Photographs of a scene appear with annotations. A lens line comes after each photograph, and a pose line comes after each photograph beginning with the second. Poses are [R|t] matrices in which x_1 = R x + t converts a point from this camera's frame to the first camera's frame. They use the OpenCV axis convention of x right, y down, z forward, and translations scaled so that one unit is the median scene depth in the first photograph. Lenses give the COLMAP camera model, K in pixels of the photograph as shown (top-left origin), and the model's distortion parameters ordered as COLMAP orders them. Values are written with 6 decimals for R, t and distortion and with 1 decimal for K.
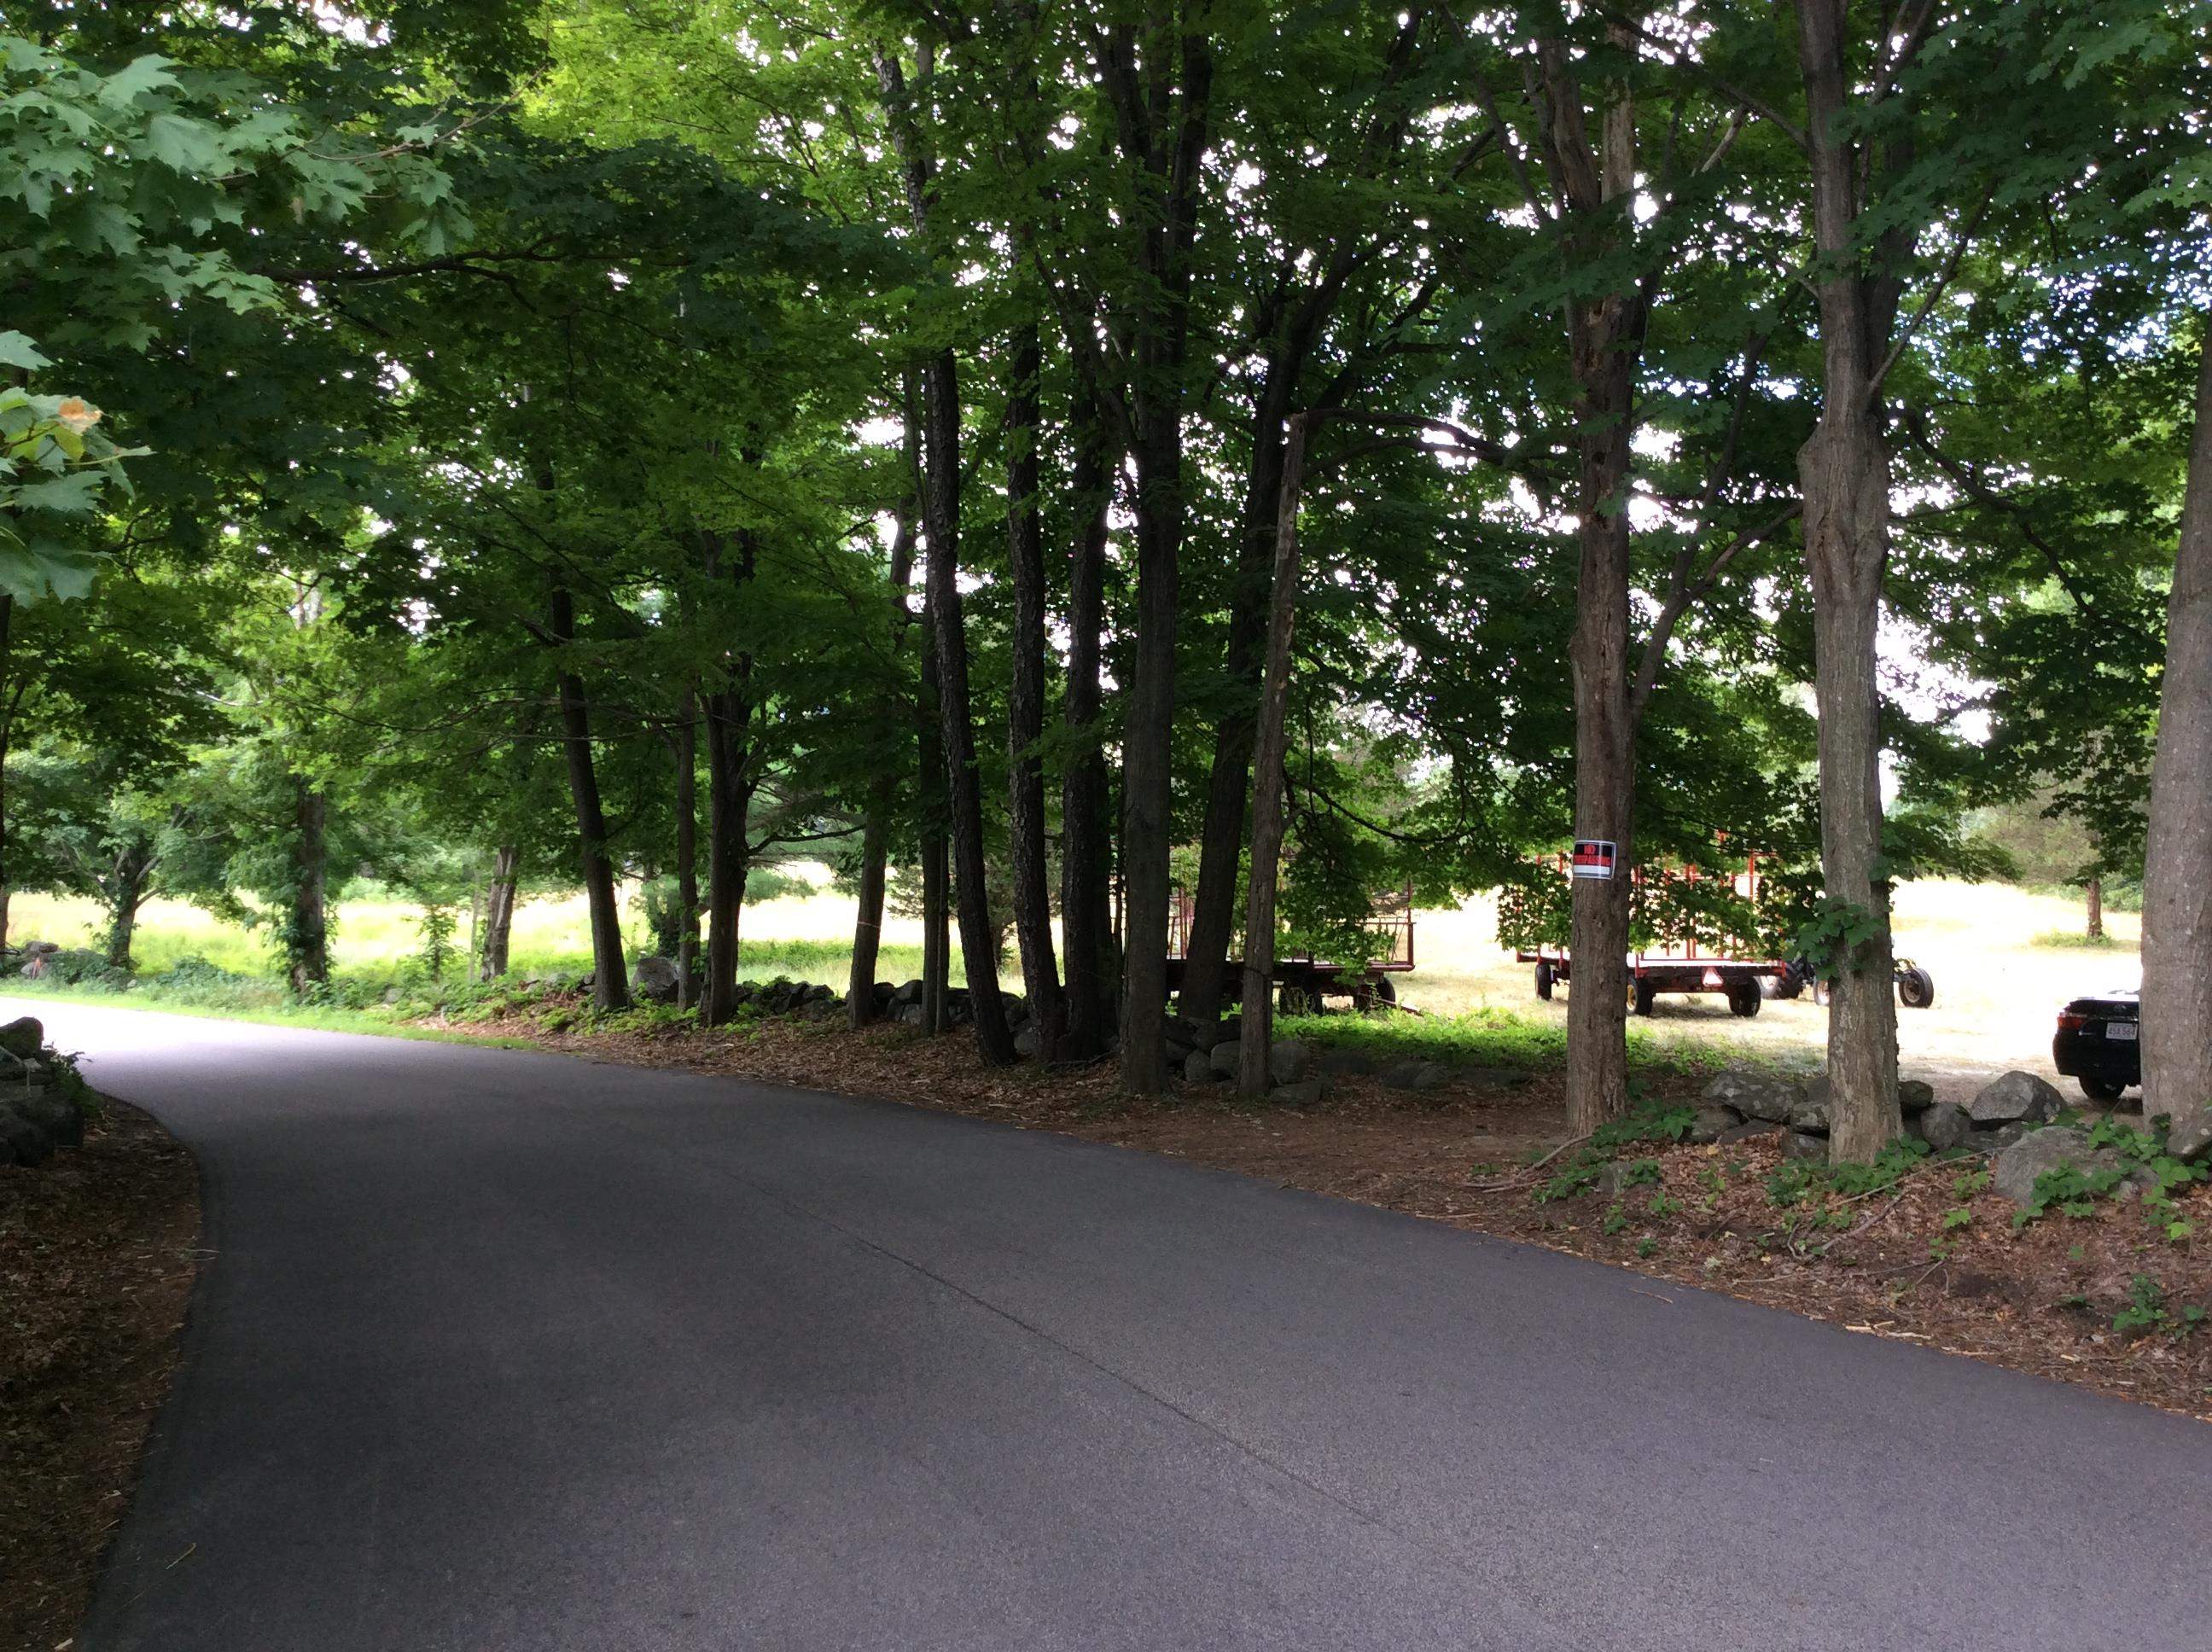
lens RADIAL K [[2051.1, 0, 1127.2], [0, 2051.1, 822.4], [0, 0, 1]] dist [0.007420, 0.000000]
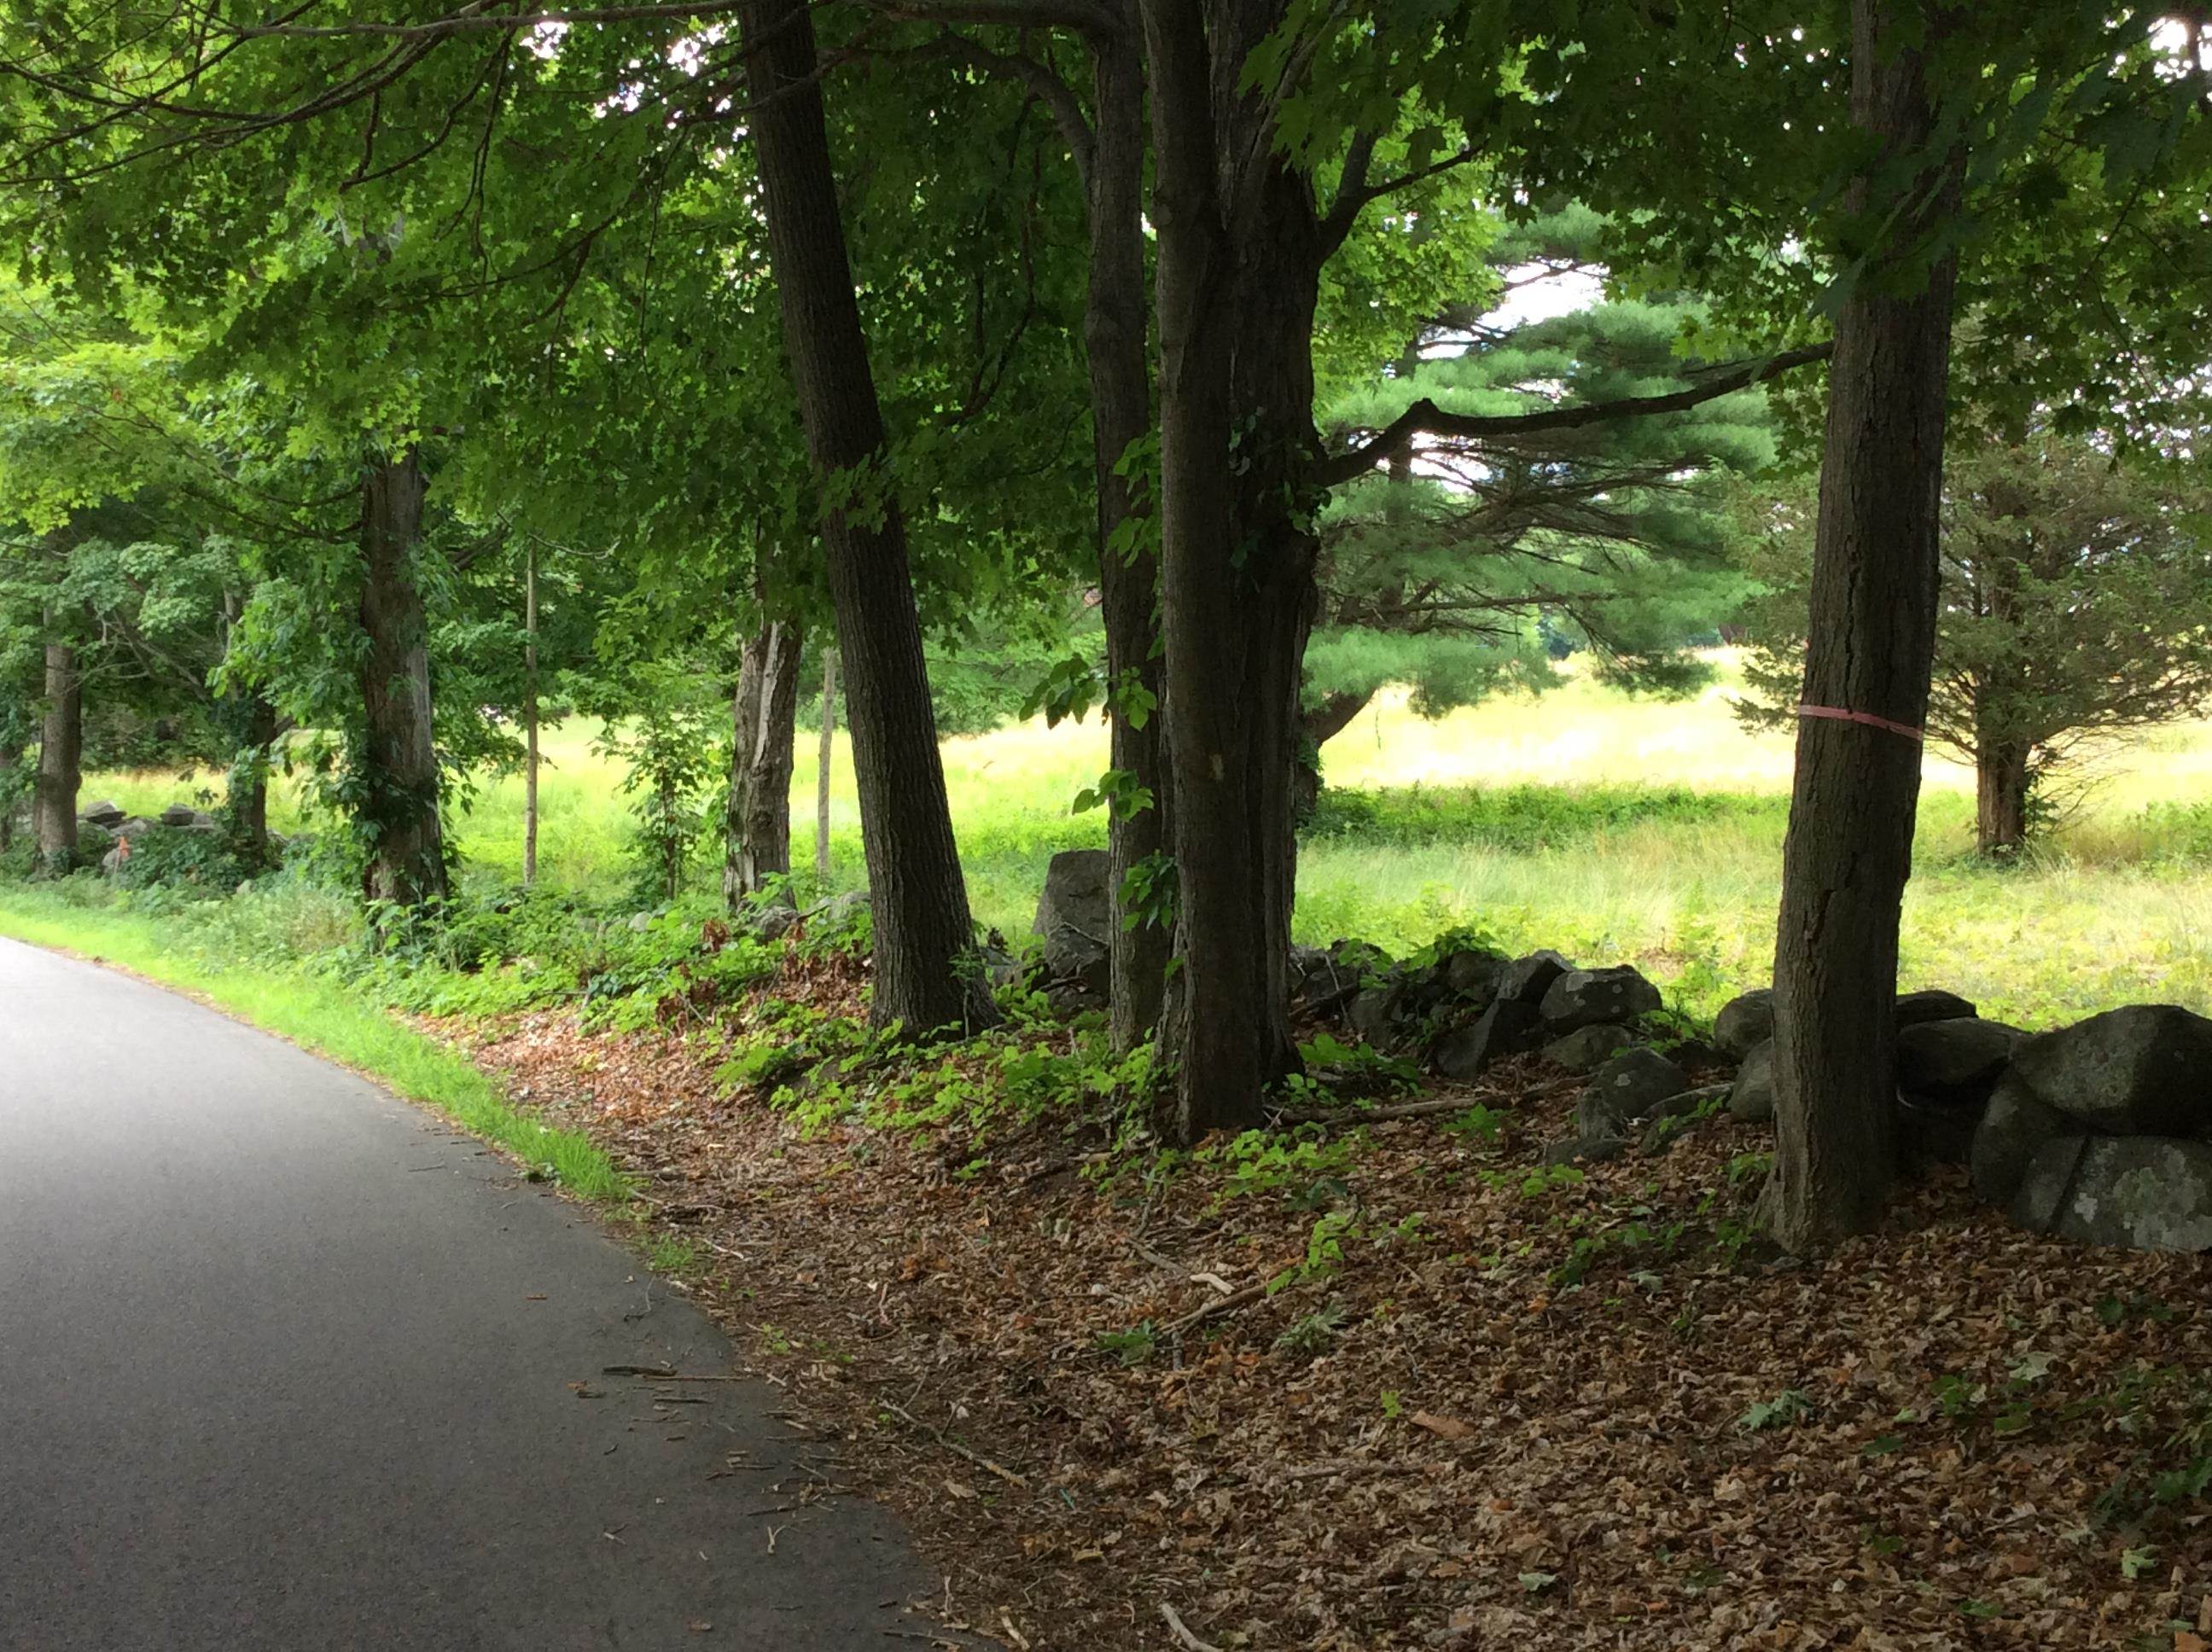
lens RADIAL K [[2573.1, 0, 1109.1], [0, 2573.1, 825.1], [0, 0, 1]] dist [0.022621, 0.000000]
pose [[0.948989, -0.008958, -0.315182, -0.095686], [0.032772, 0.996985, 0.070339, 0.032396], [0.313601, -0.077080, 0.946421, 0.603353]]
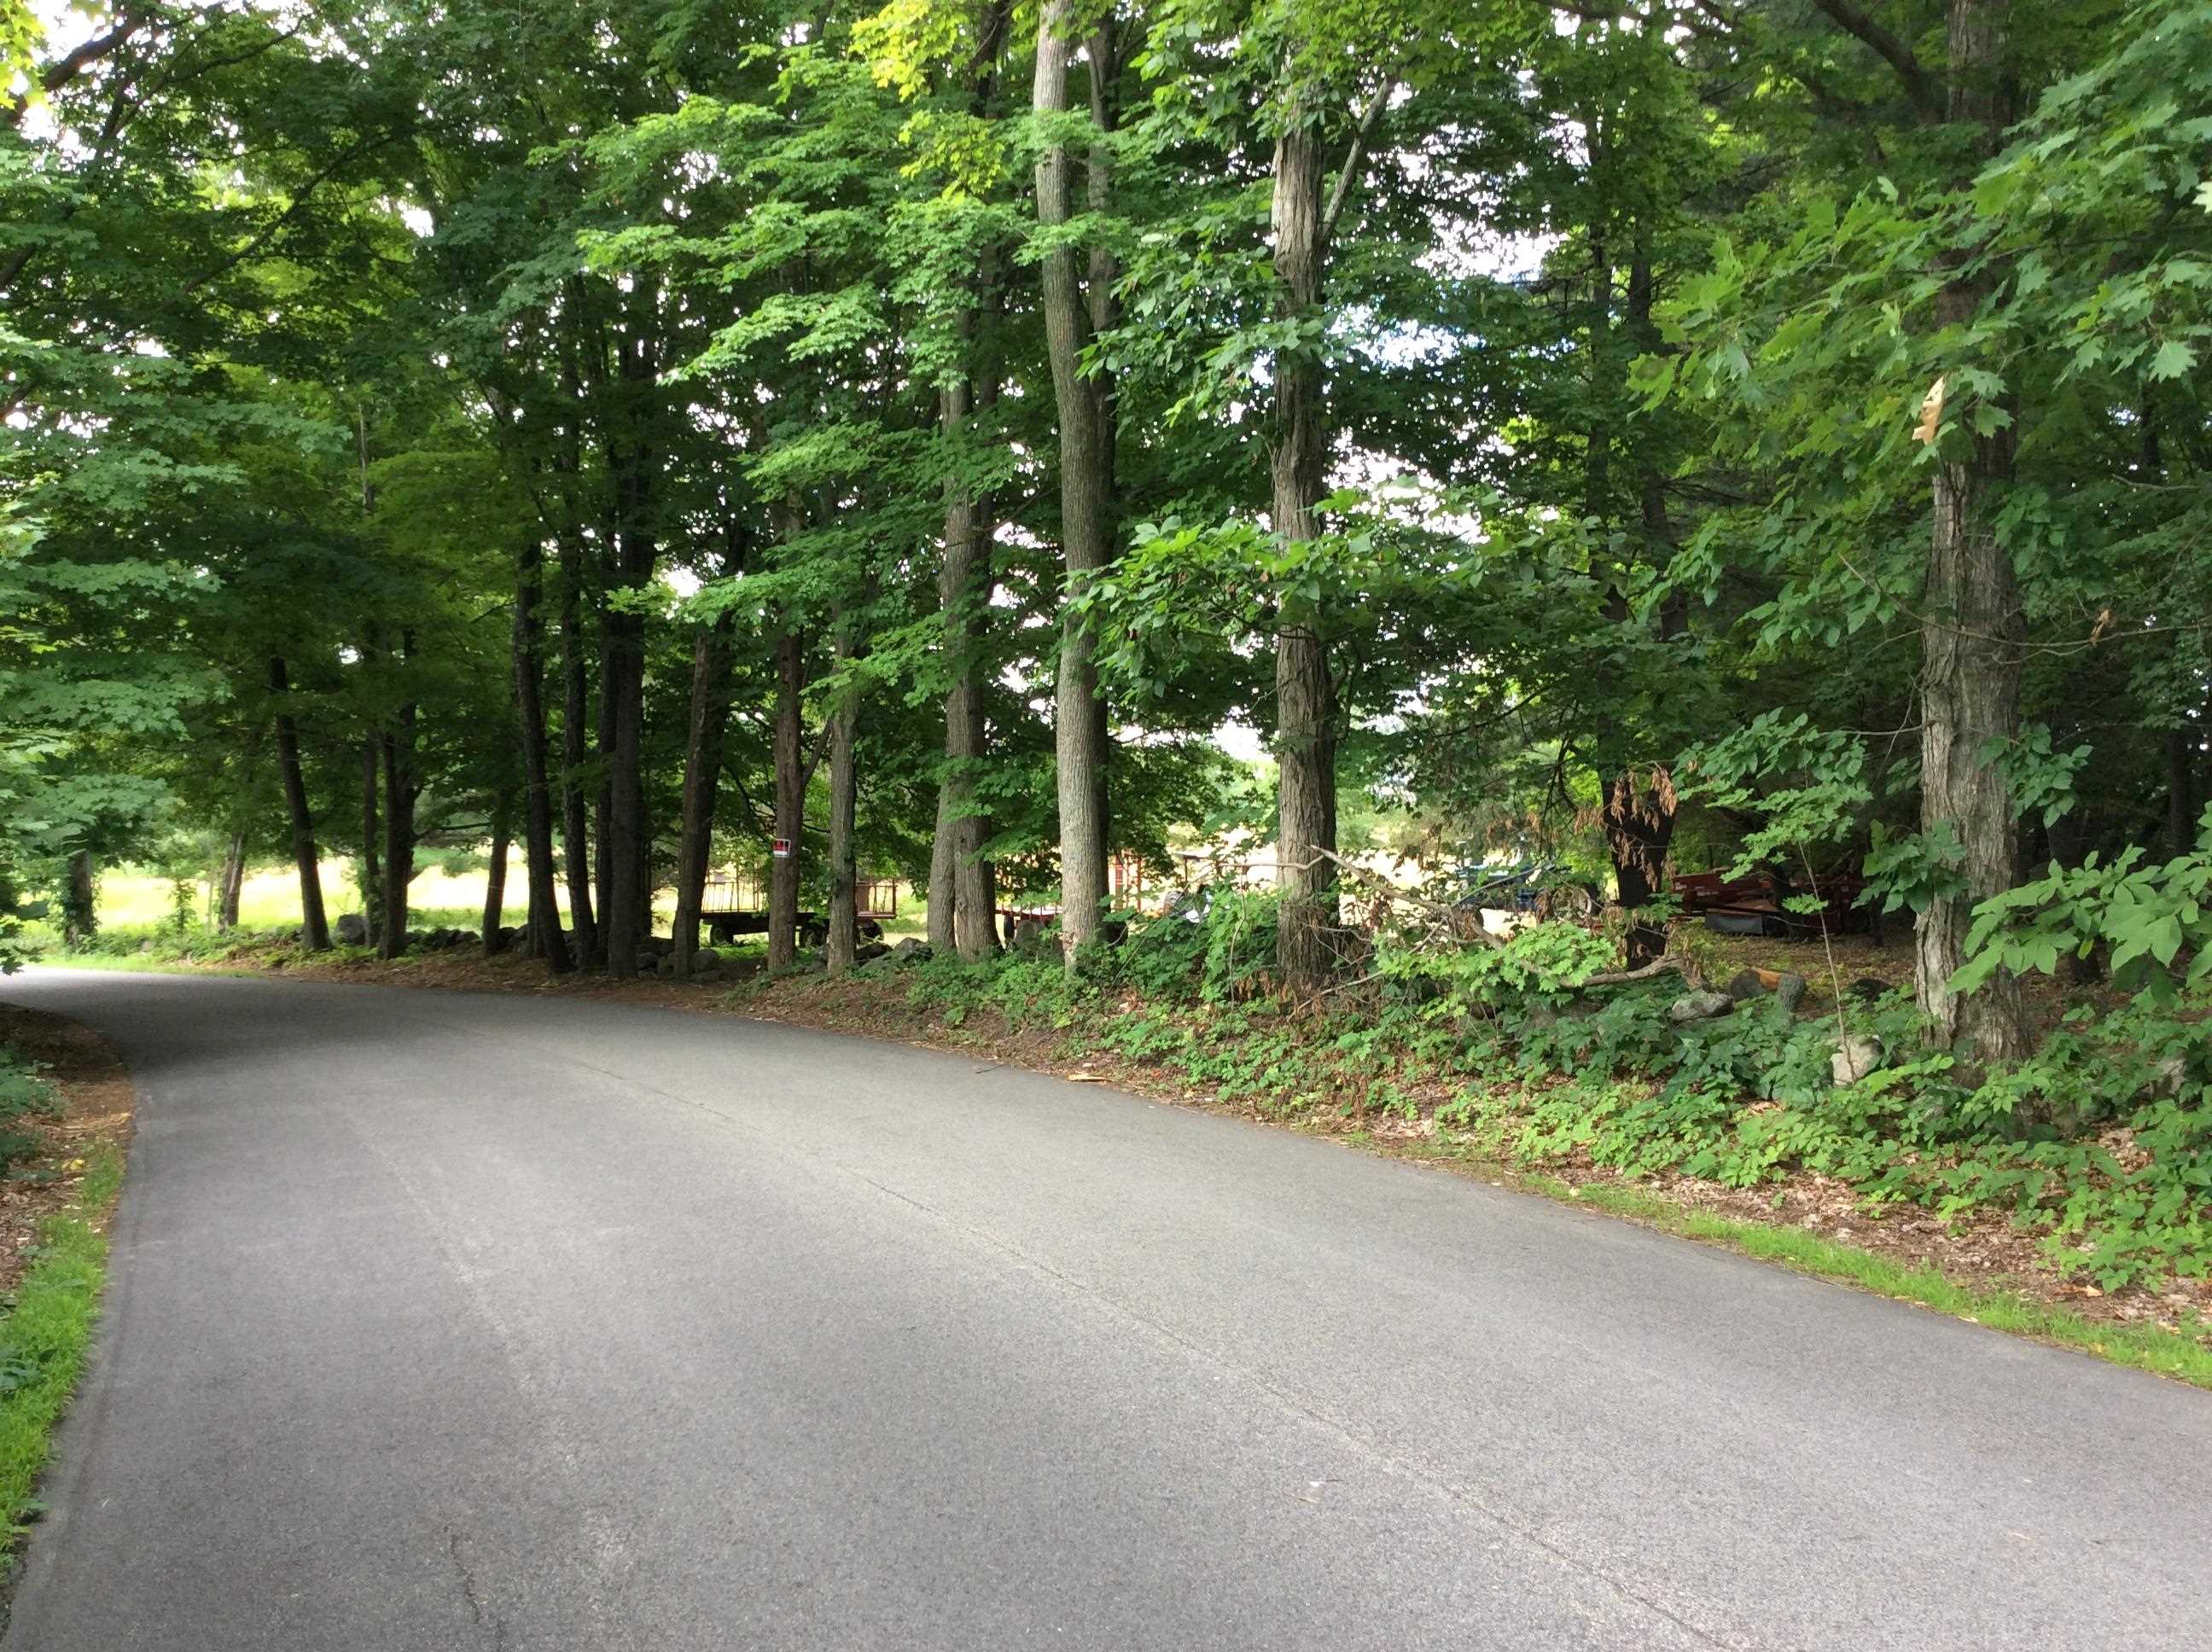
lens RADIAL K [[2051.1, 0, 1100.3], [0, 2051.1, 836.3], [0, 0, 1]] dist [0.007420, 0.000000]
pose [[0.994570, -0.002295, 0.104045, 0.124041], [0.000324, 0.999820, 0.018954, -0.011539], [-0.104070, -0.018817, 0.994392, -0.409740]]
